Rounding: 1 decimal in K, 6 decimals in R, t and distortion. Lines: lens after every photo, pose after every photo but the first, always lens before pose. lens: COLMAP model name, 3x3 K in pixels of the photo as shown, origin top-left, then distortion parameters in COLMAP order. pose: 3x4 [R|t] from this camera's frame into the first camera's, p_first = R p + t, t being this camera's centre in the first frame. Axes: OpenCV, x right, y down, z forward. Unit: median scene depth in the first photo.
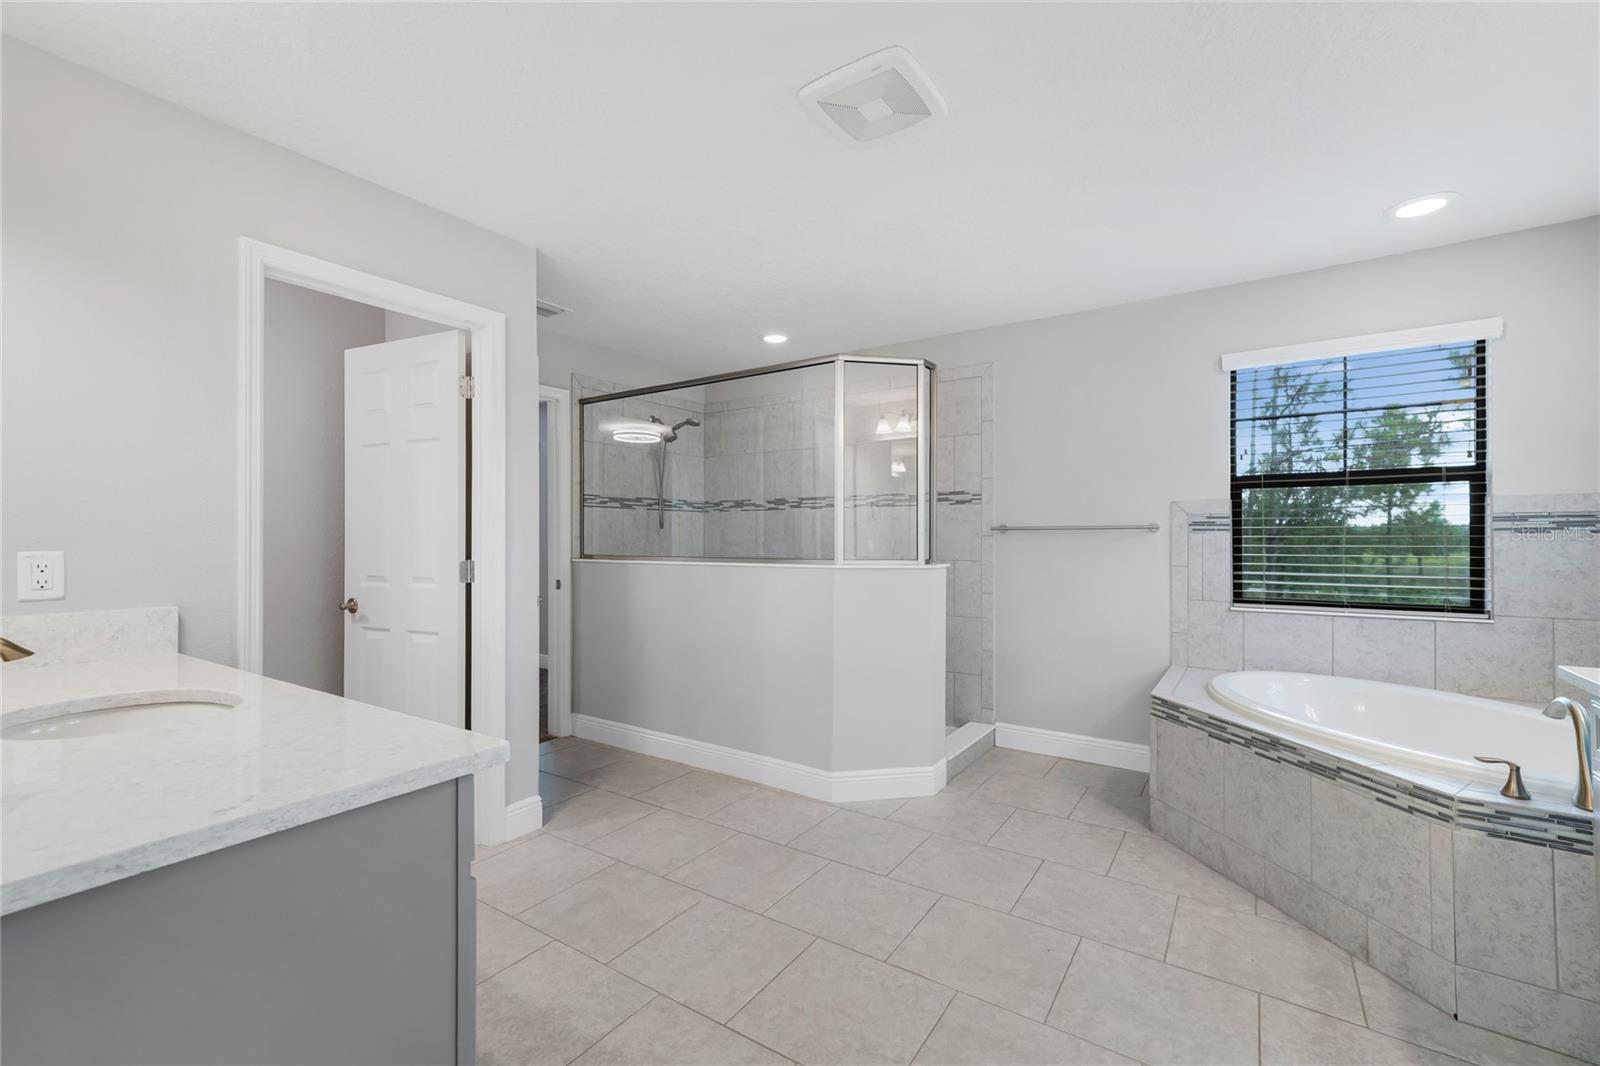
lens RADIAL K [[678.7, 0, 807.6], [0, 678.7, 533.3], [0, 0, 1]] dist [0.008401, 0.000820]
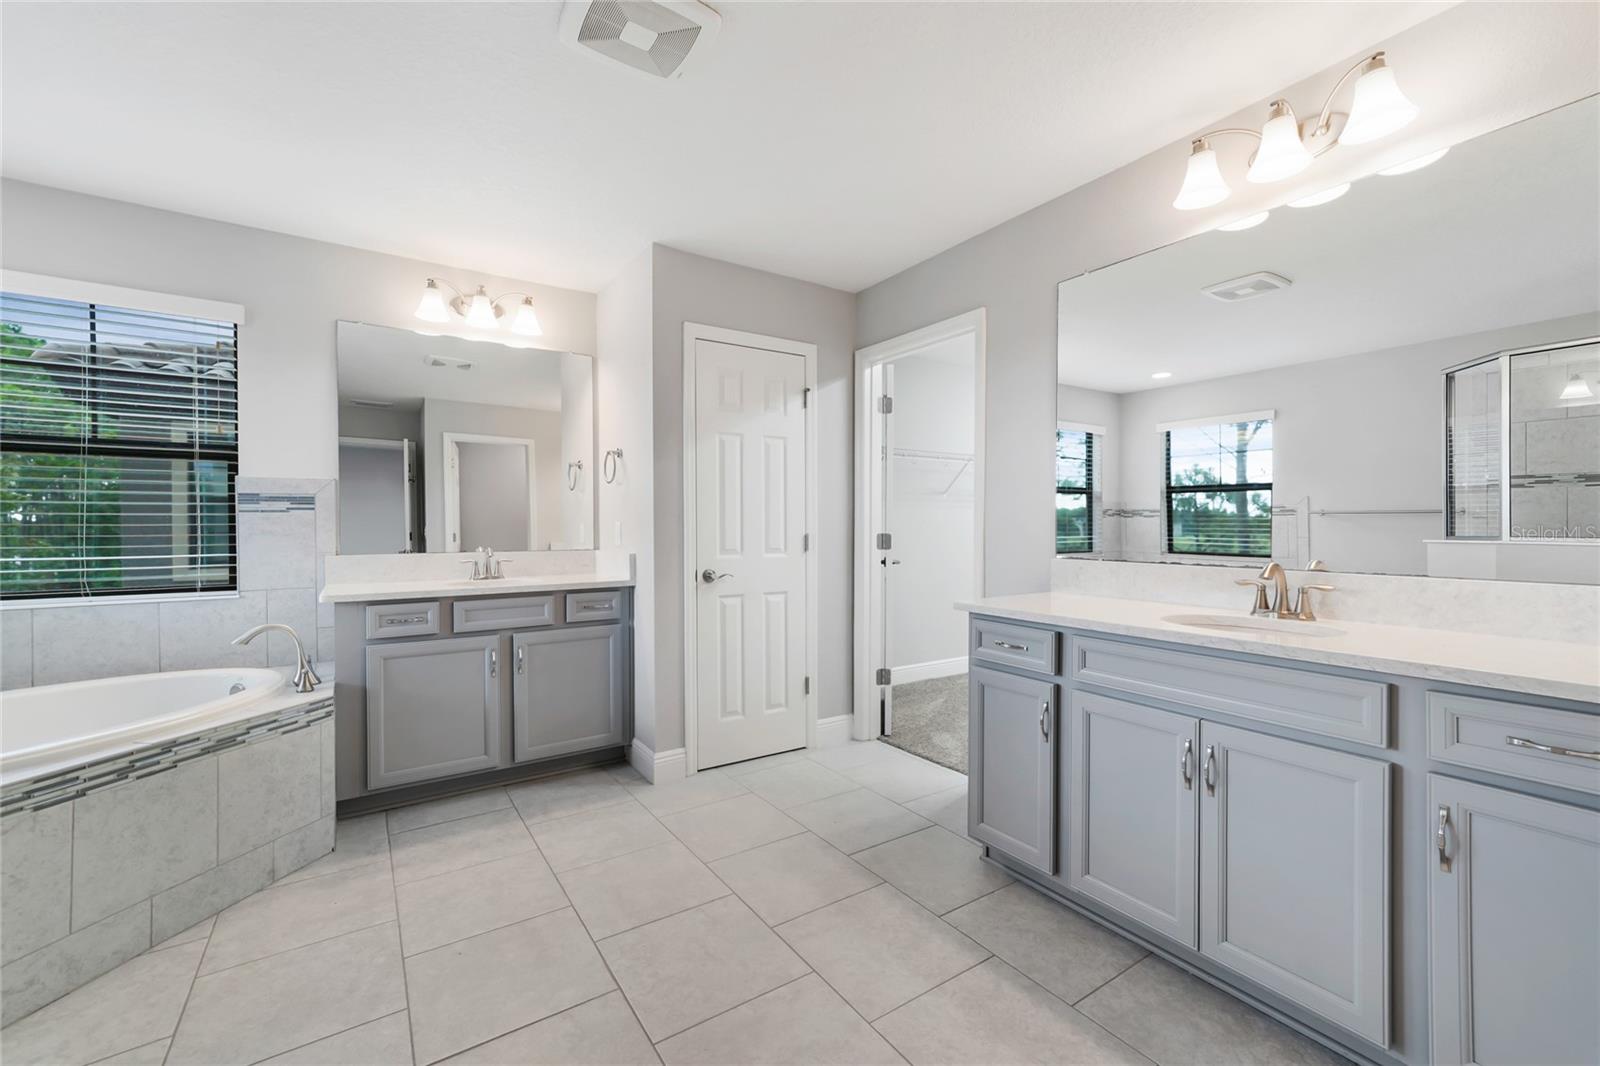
lens RADIAL K [[678.7, 0, 807.6], [0, 678.7, 533.3], [0, 0, 1]] dist [0.008401, 0.000820]
pose [[-0.922599, -0.003532, 0.385743, -0.358991], [-0.001075, 0.999978, 0.006587, 0.027578], [-0.385758, 0.005662, -0.922583, 1.366990]]
